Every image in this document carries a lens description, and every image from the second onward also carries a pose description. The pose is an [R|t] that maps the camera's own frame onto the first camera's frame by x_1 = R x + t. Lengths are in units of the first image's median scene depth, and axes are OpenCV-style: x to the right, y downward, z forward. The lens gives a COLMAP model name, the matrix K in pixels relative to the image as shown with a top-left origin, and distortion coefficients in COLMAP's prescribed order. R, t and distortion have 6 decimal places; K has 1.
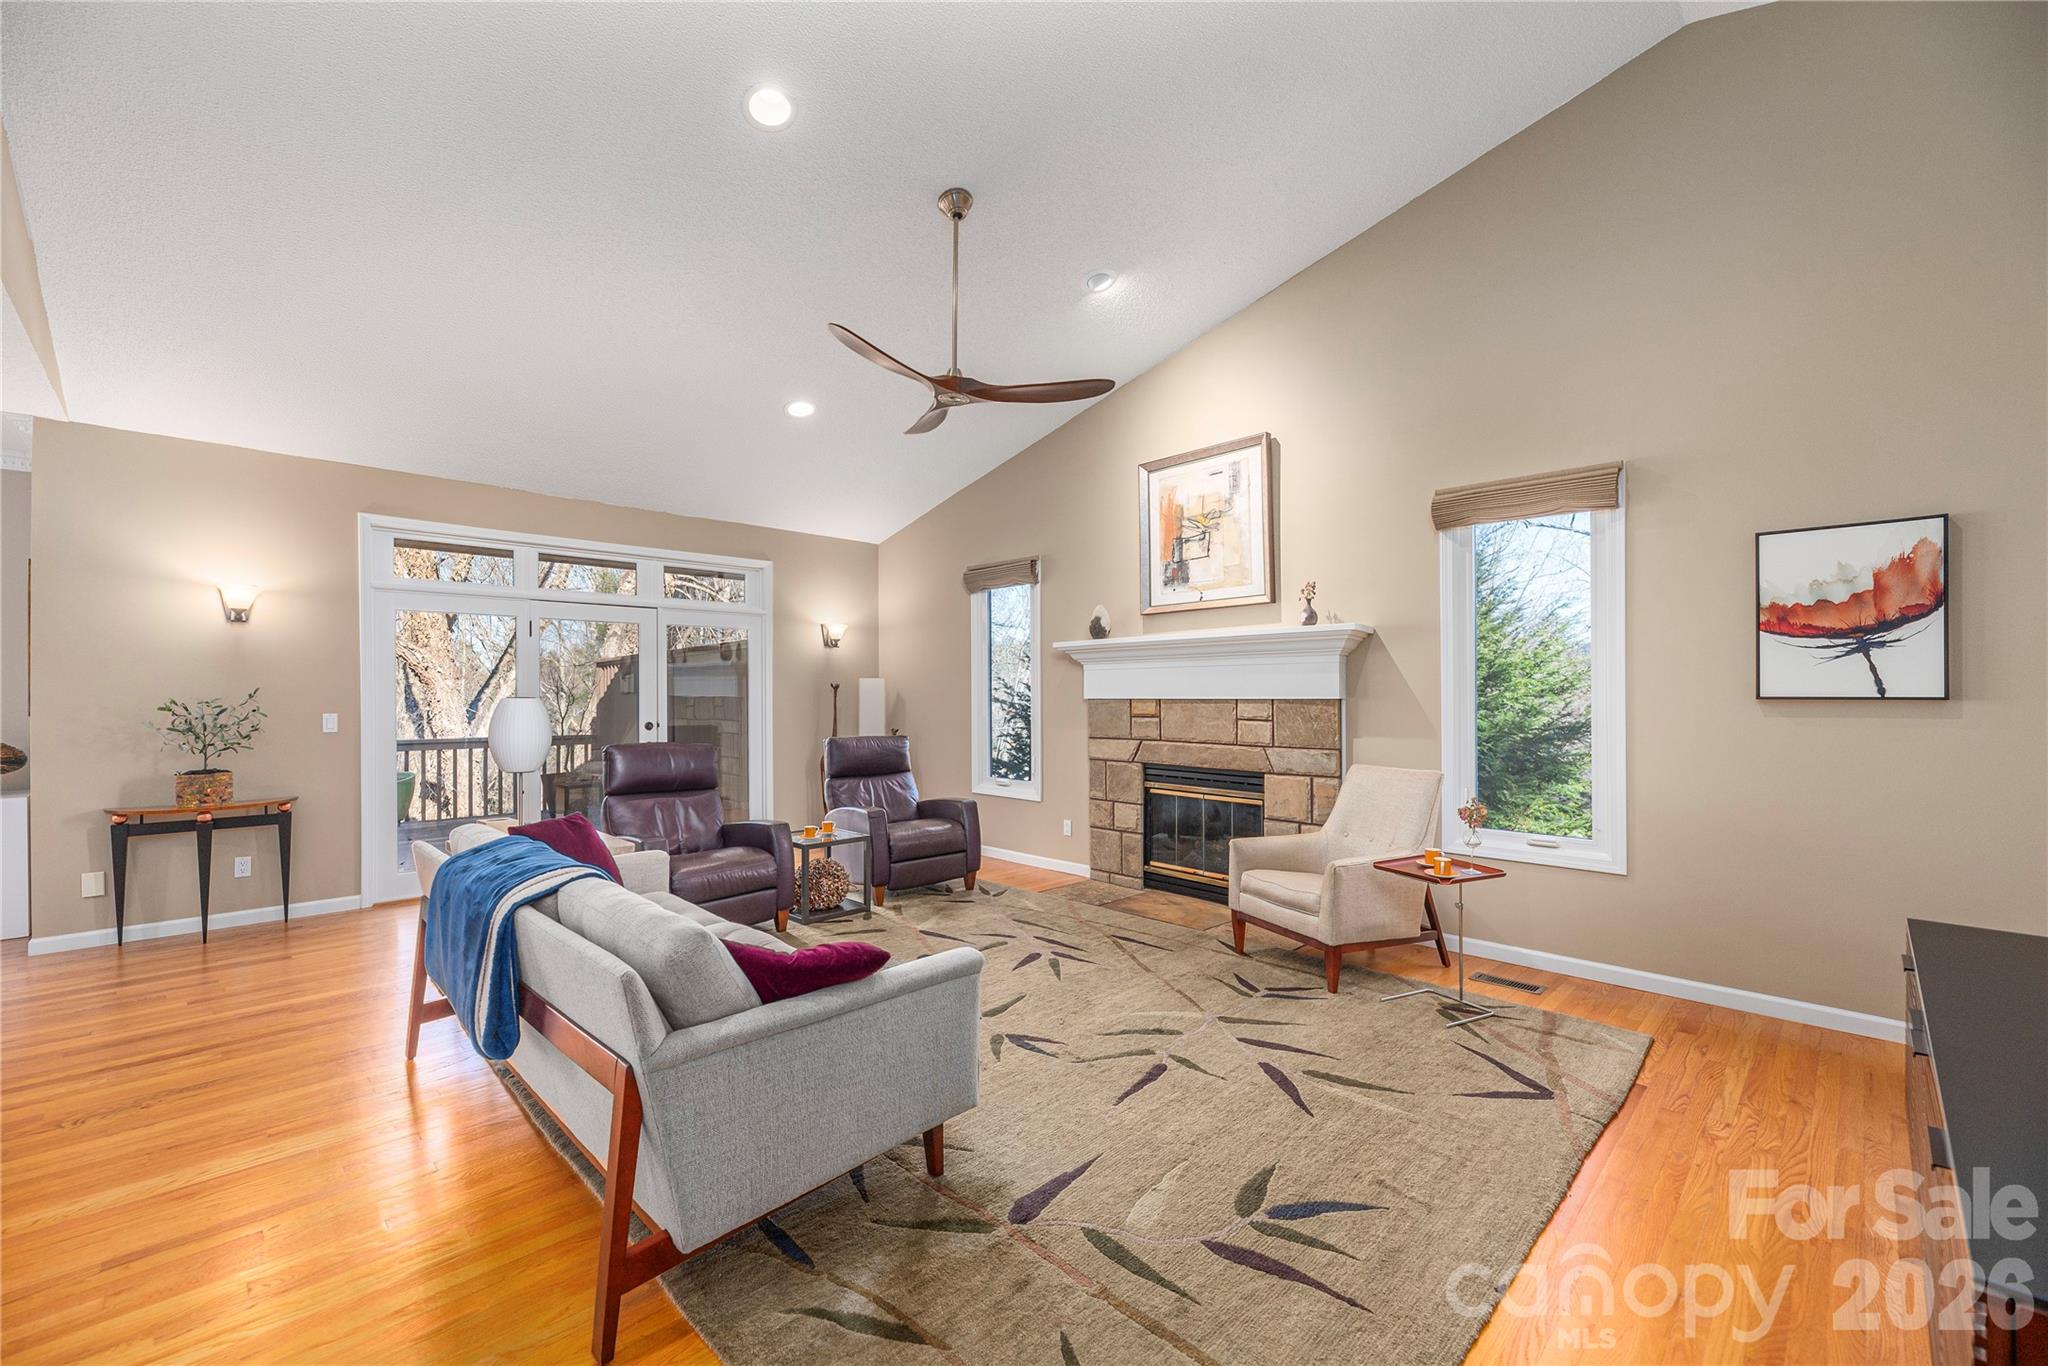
lens RADIAL K [[834.6, 0, 1019.8], [0, 834.6, 685.7], [0, 0, 1]] dist [-0.002255, 0.000640]
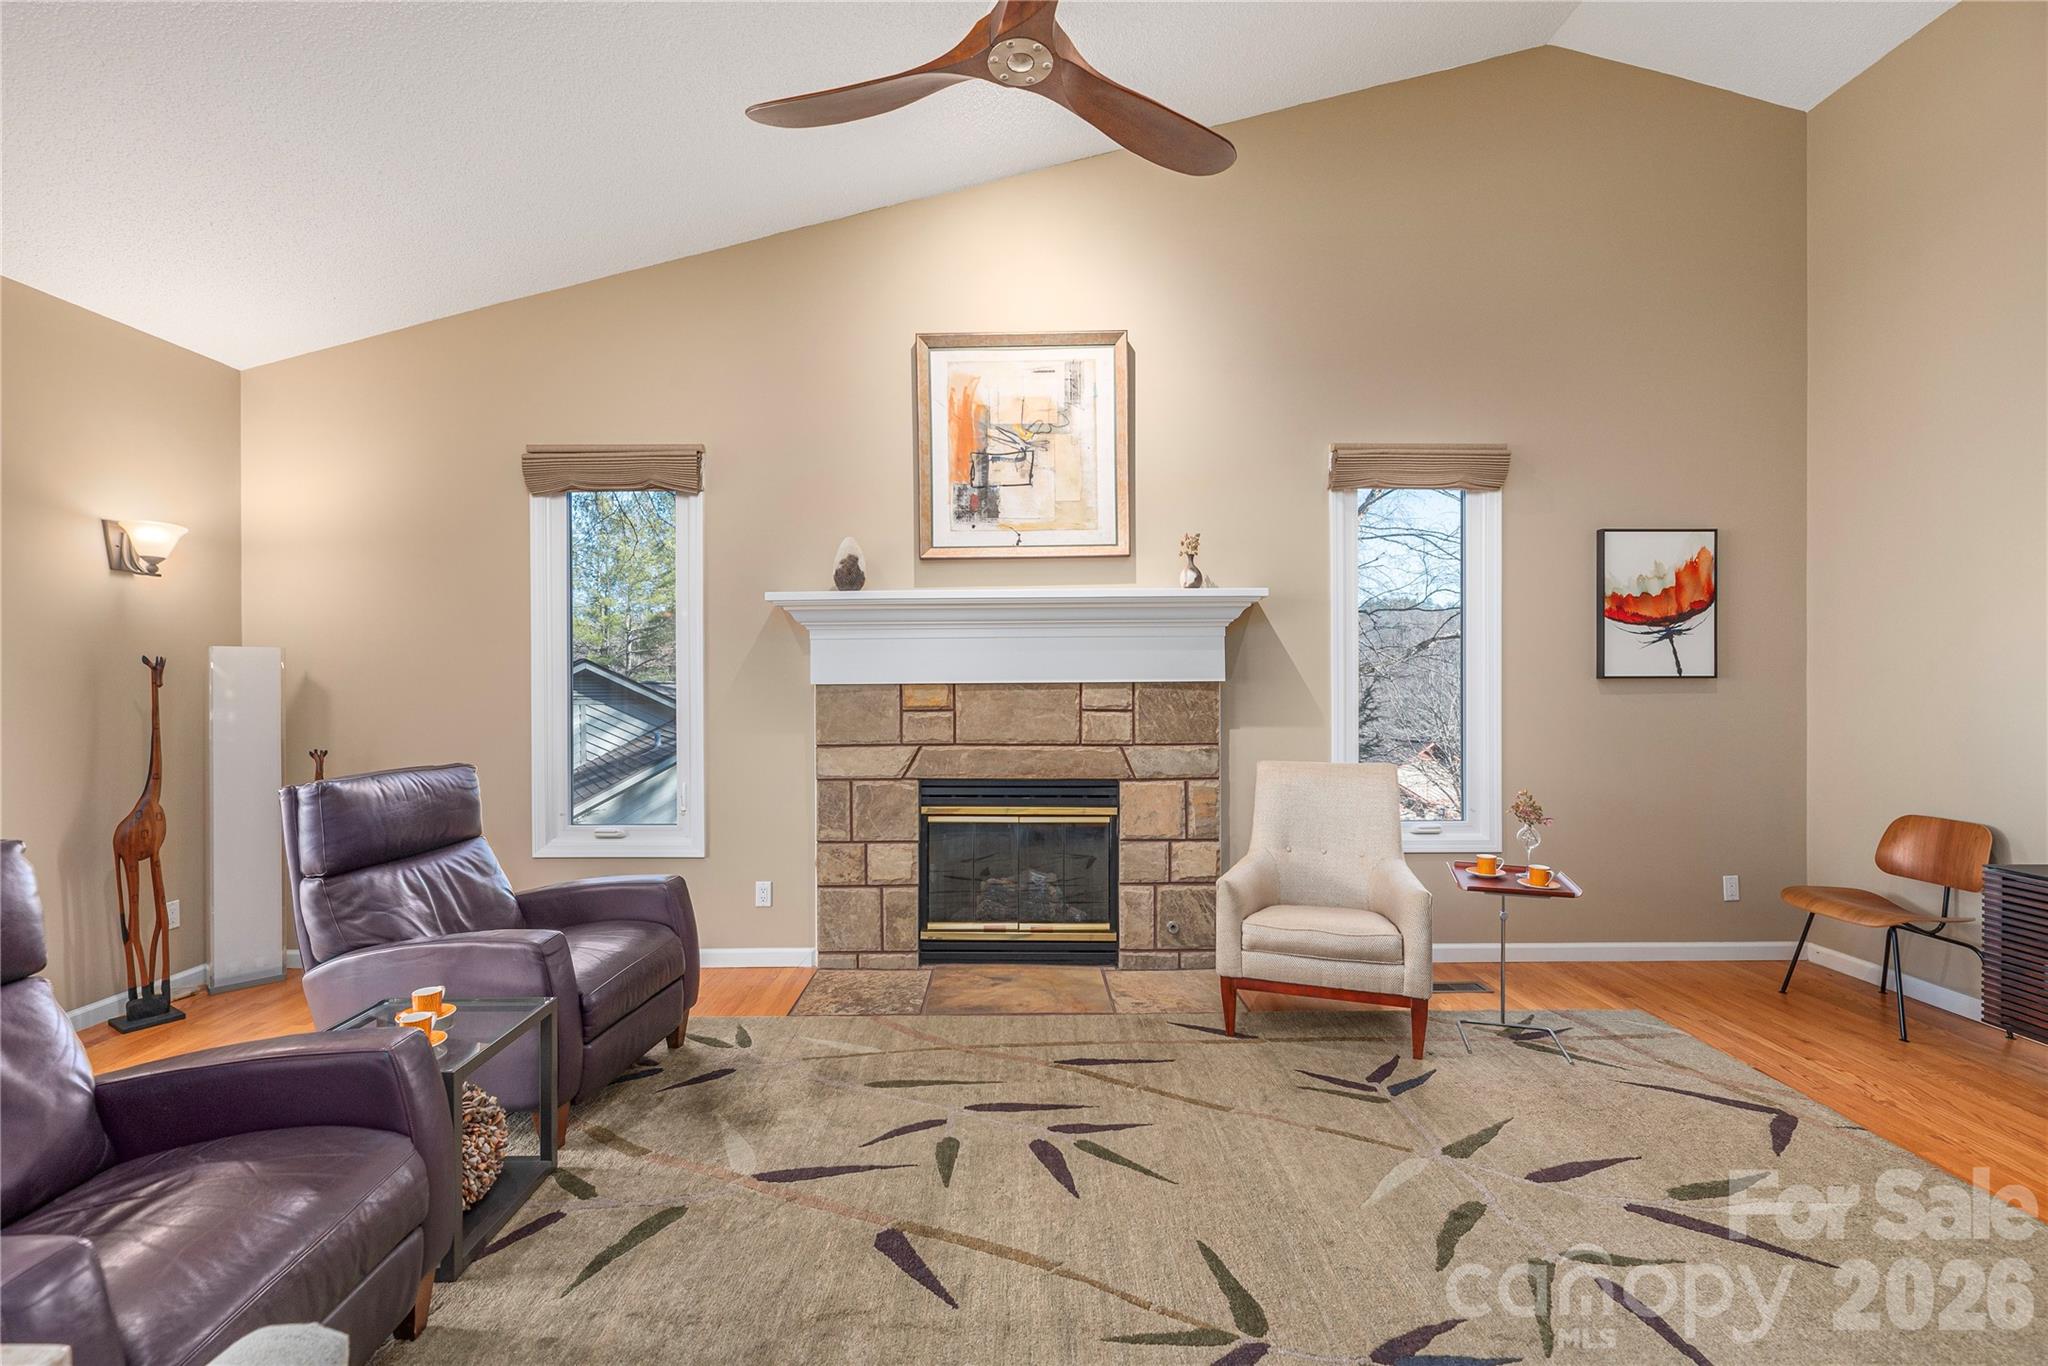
lens RADIAL K [[886.0, 0, 1024.4], [0, 886.0, 672.7], [0, 0, 1]] dist [-0.003525, -0.000253]
pose [[0.699594, 0.001484, 0.714539, -0.368900], [-0.002875, 0.999996, 0.000738, 0.007176], [-0.714535, -0.002571, 0.699595, 0.537942]]
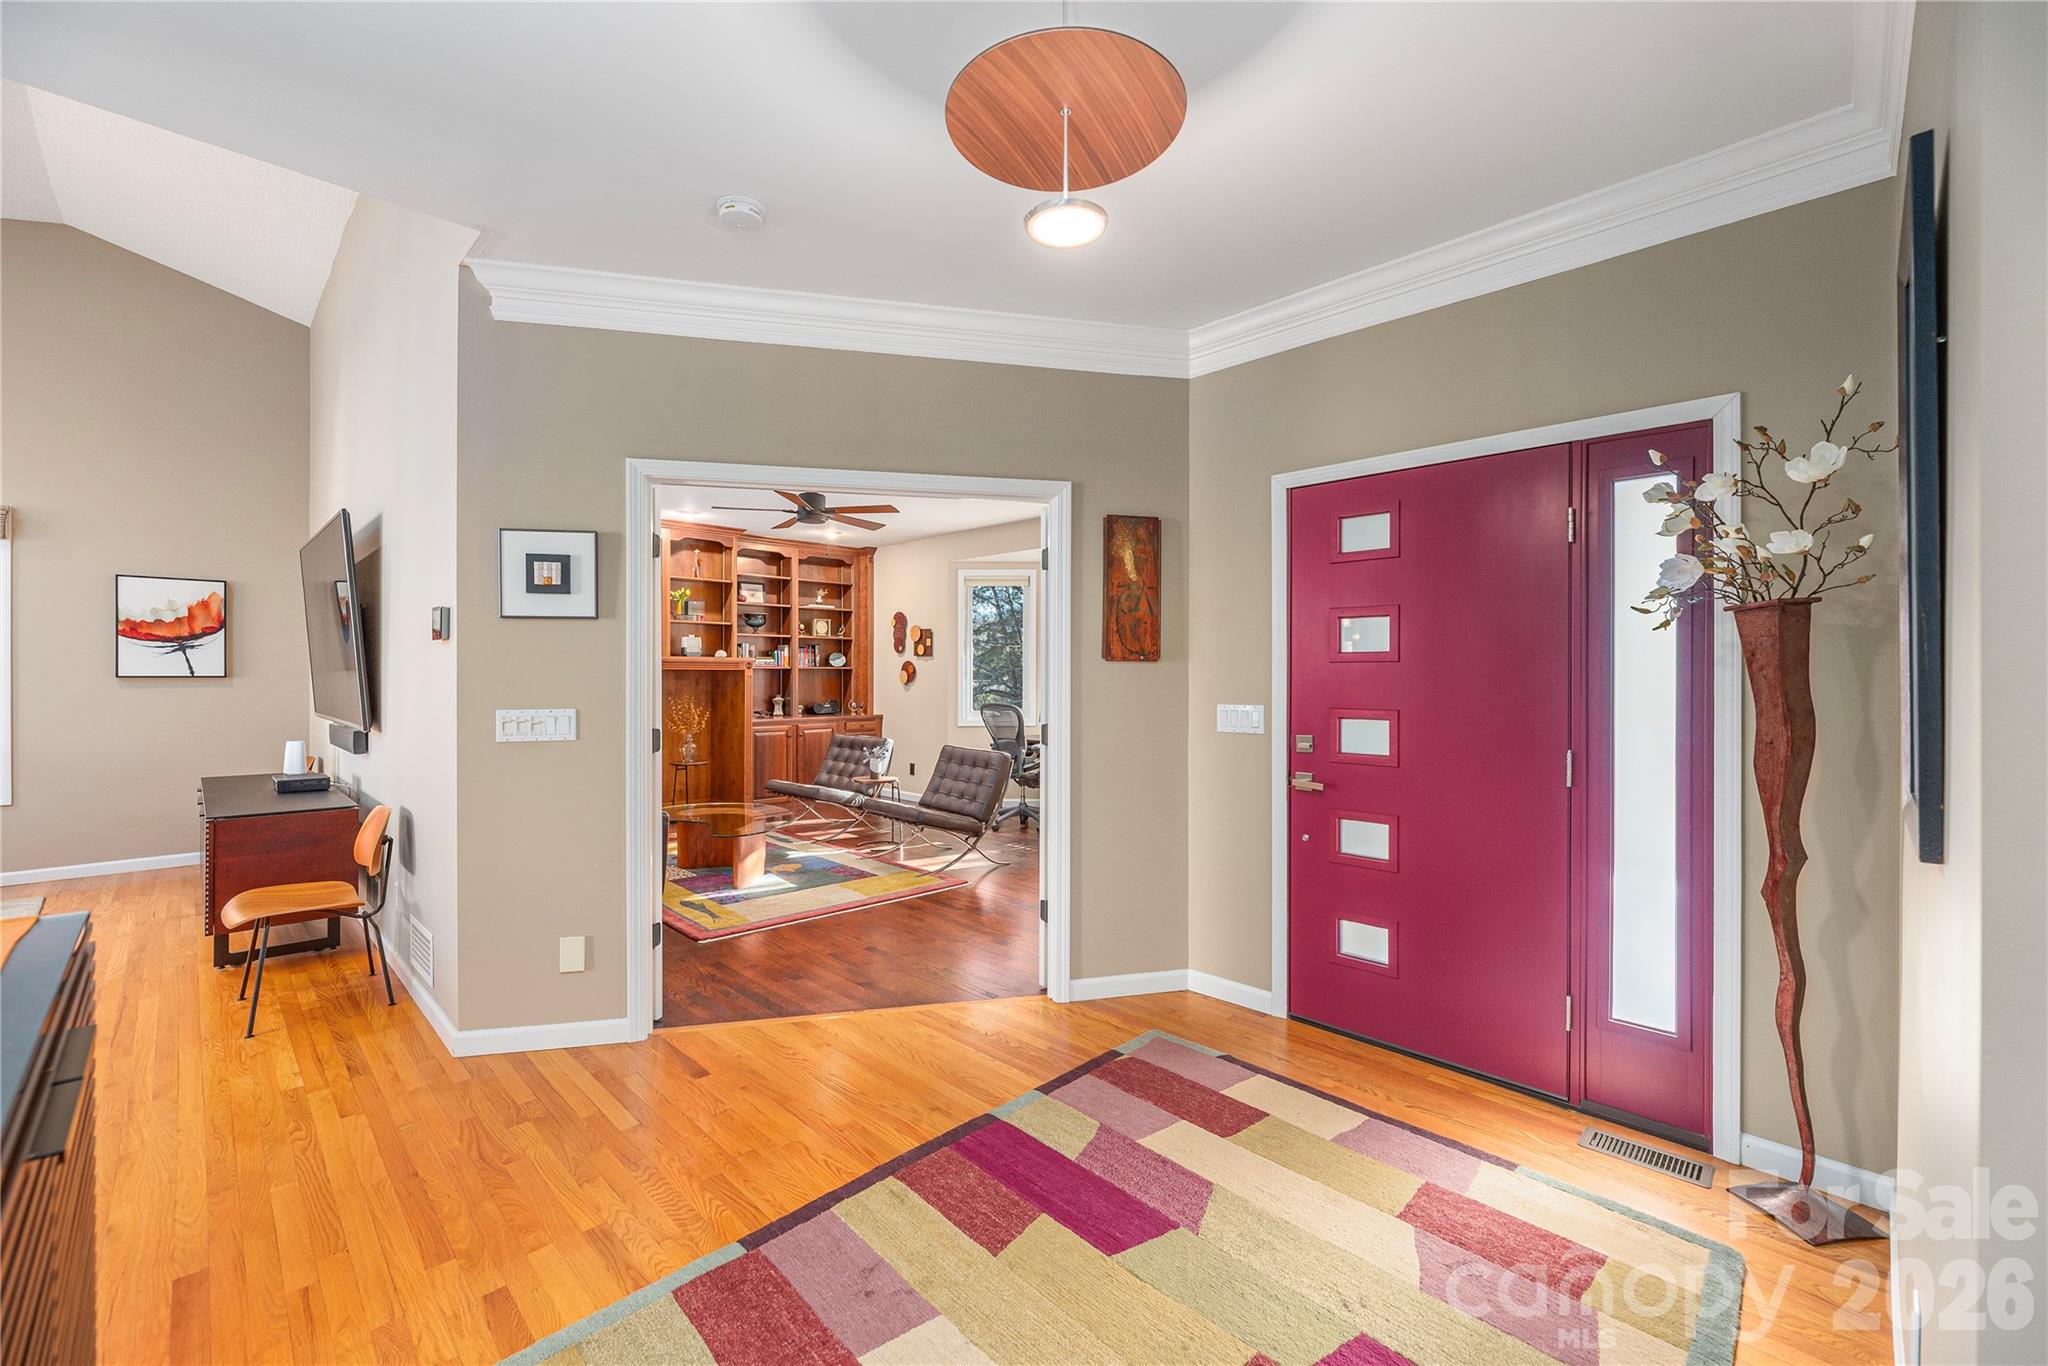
lens RADIAL K [[834.6, 0, 1022.9], [0, 834.6, 675.0], [0, 0, 1]] dist [-0.002255, 0.000640]
pose [[-0.002210, 0.001046, 0.999997, -0.540478], [-0.007059, 0.999975, -0.001062, 0.000471], [-0.999973, -0.007061, -0.002202, -0.555356]]
